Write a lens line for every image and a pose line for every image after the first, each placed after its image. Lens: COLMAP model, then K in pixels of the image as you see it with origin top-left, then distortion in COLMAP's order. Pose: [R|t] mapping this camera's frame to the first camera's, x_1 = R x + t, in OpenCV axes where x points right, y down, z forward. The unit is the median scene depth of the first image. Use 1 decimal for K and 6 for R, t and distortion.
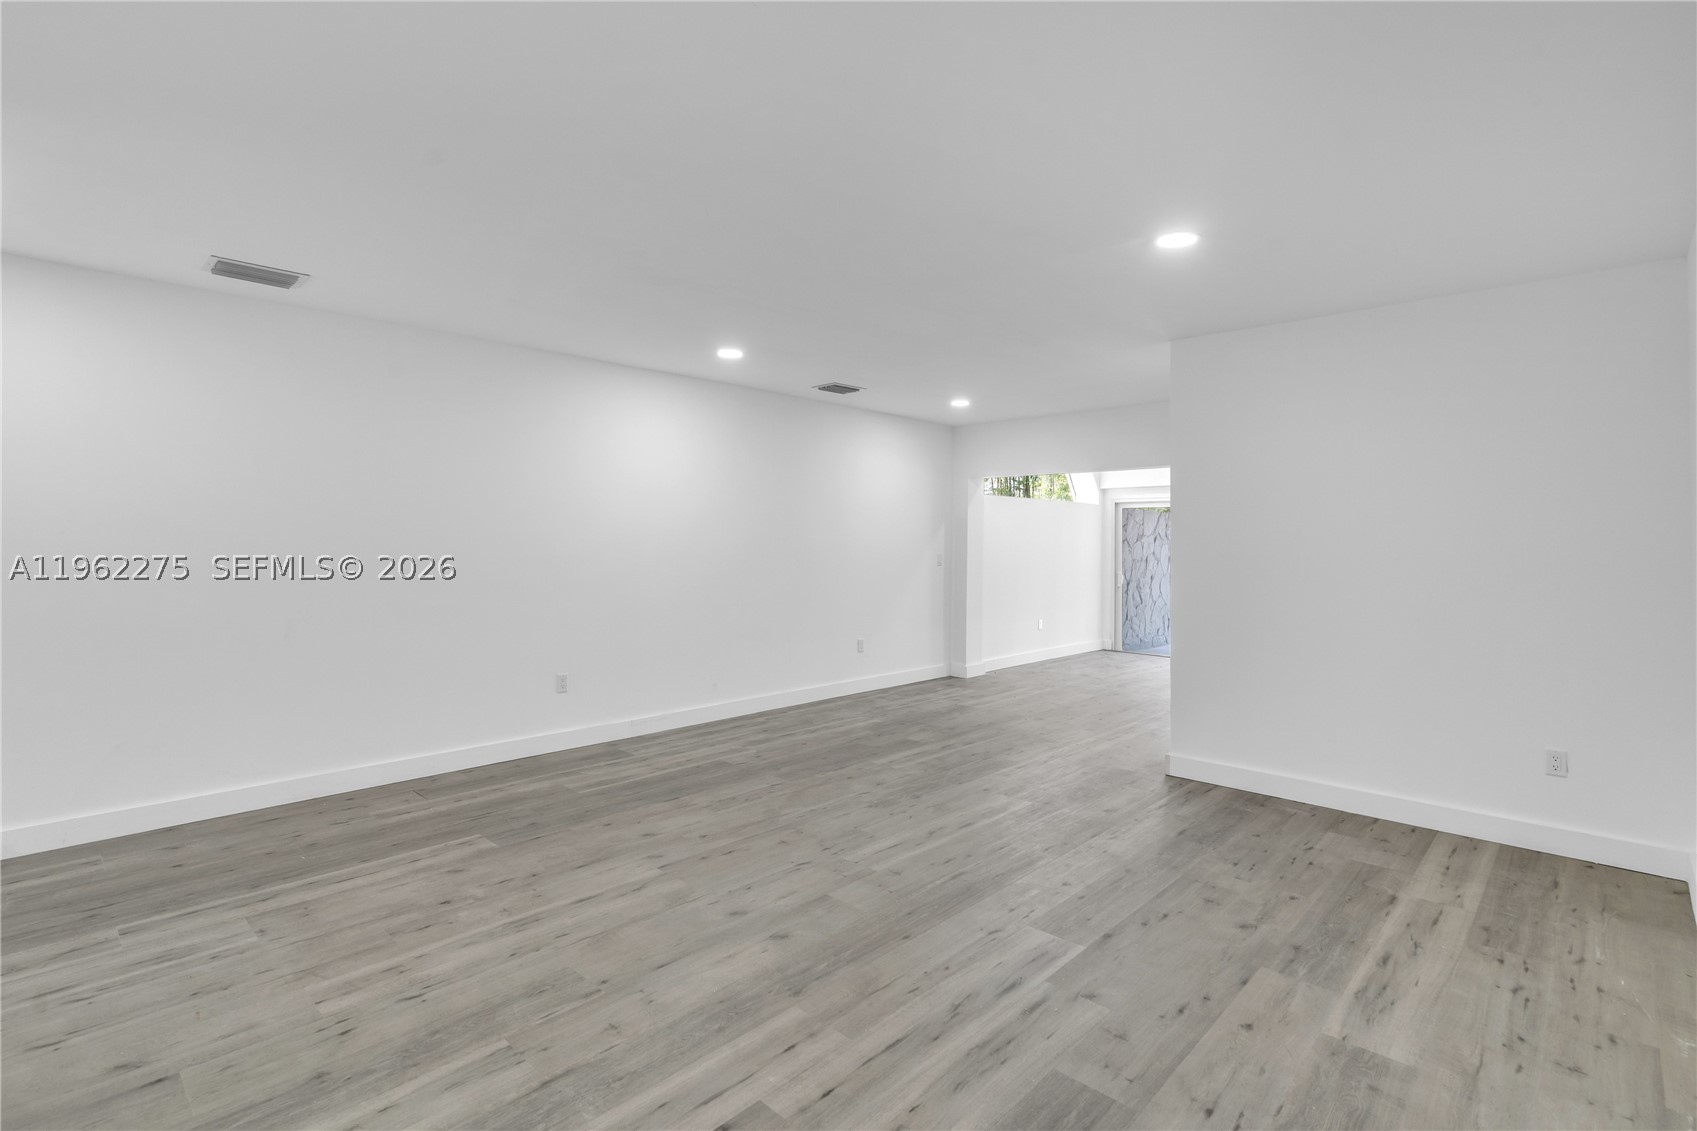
lens RADIAL K [[771.9, 0, 844.6], [0, 771.9, 559.1], [0, 0, 1]] dist [0.003431, -0.000204]
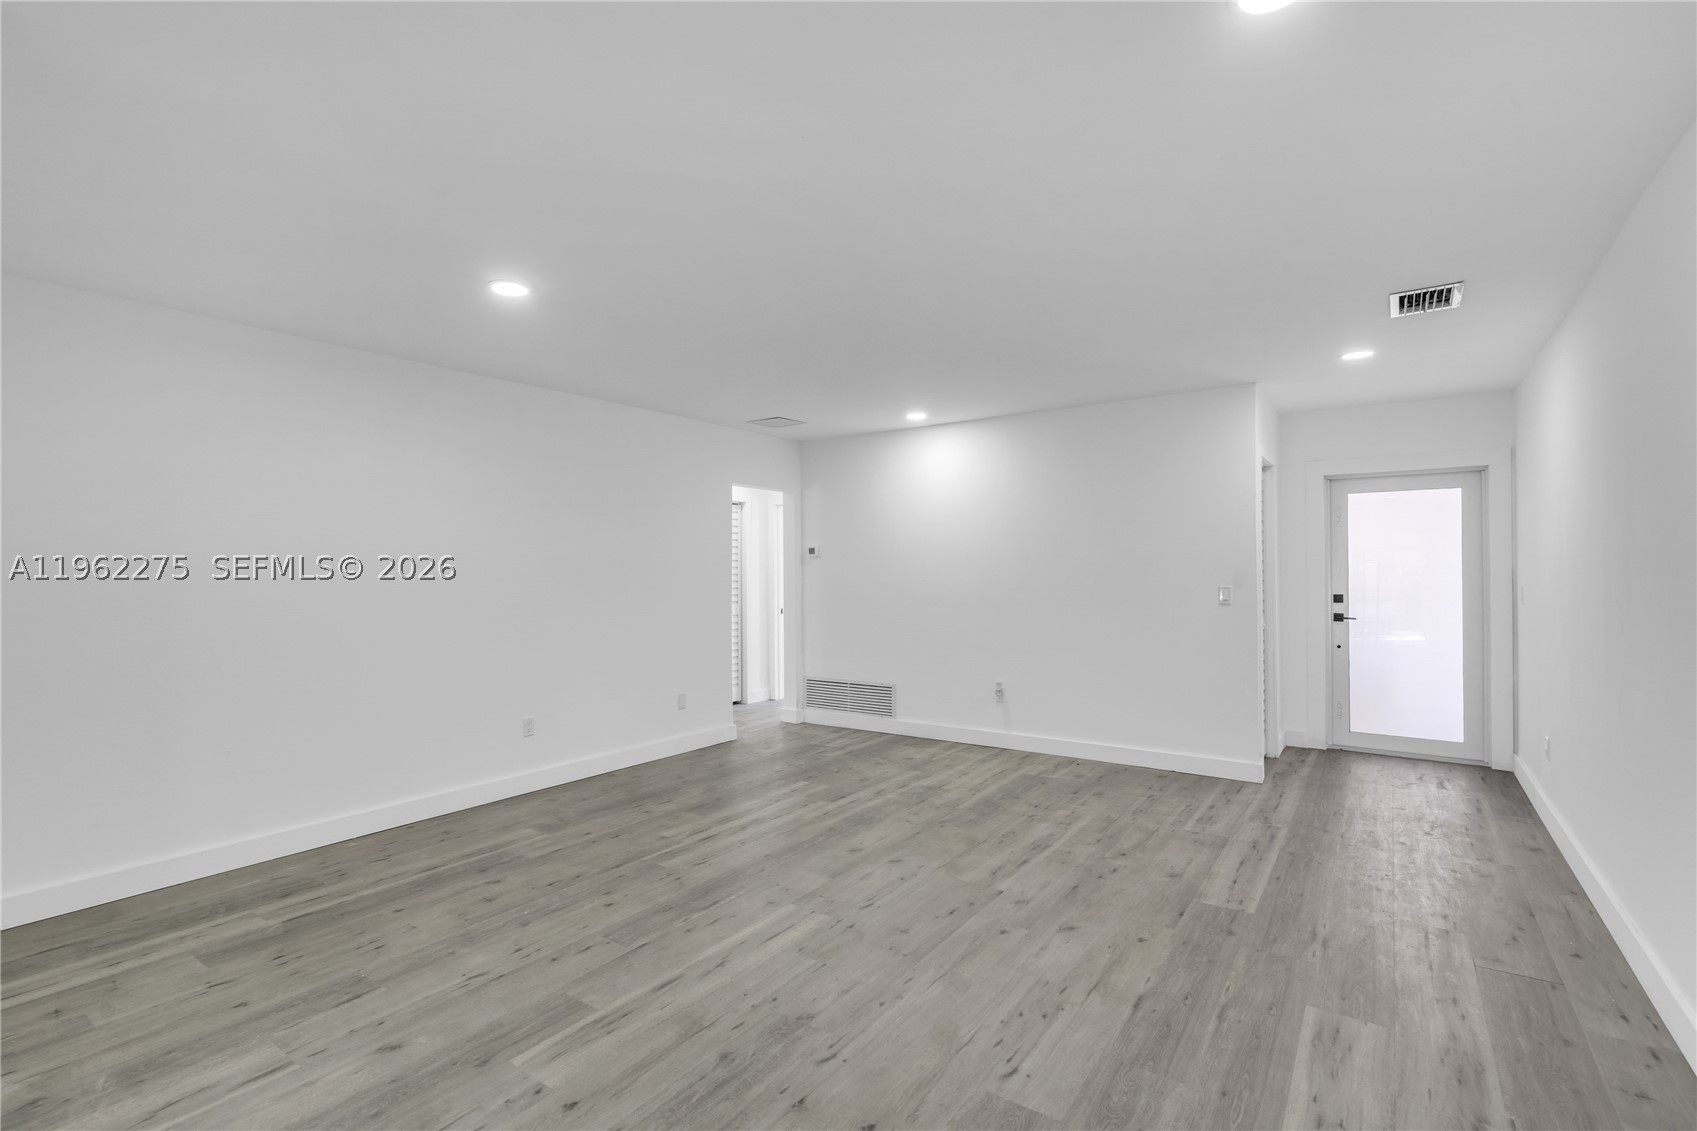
lens RADIAL K [[771.9, 0, 851.5], [0, 771.9, 563.5], [0, 0, 1]] dist [0.003431, -0.000204]
pose [[-0.988988, -0.001045, -0.147993, 0.131048], [-0.002073, 0.999975, 0.006794, -0.053070], [0.147982, 0.007026, -0.988965, 2.316835]]
